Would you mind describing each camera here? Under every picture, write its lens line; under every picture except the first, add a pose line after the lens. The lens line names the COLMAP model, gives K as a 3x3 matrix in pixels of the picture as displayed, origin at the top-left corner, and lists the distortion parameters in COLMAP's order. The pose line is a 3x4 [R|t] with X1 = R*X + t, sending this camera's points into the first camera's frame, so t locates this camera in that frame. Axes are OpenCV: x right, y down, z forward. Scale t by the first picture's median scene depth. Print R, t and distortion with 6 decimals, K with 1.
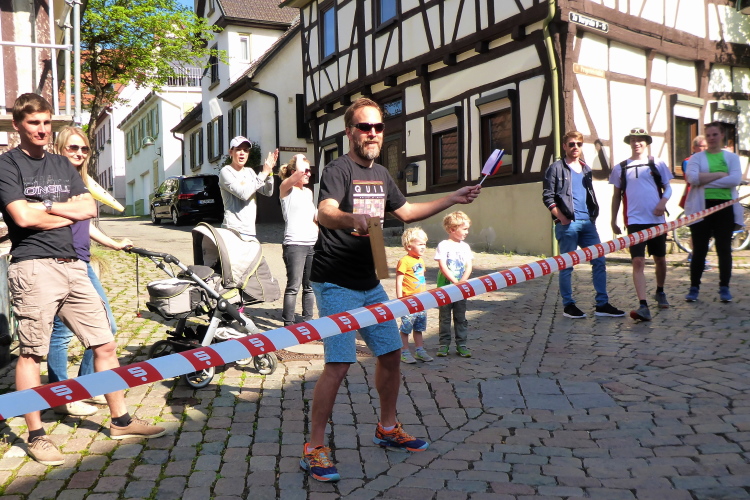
lens RADIAL K [[622.8, 0, 372.2], [0, 622.8, 252.9], [0, 0, 1]] dist [-0.036787, 0.042262]
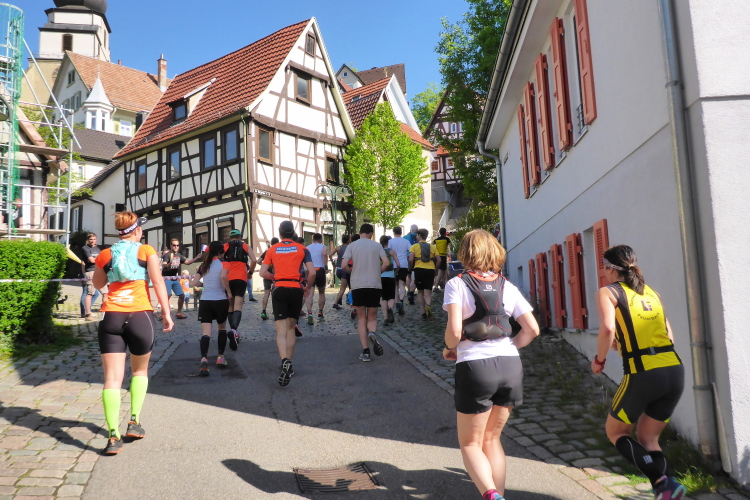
lens RADIAL K [[622.8, 0, 377.7], [0, 622.8, 257.1], [0, 0, 1]] dist [-0.036787, 0.042262]
pose [[0.937211, 0.023857, 0.347946, -0.056940], [0.016224, 0.993595, -0.111826, 0.133589], [-0.348386, 0.110449, 0.930821, -1.192601]]
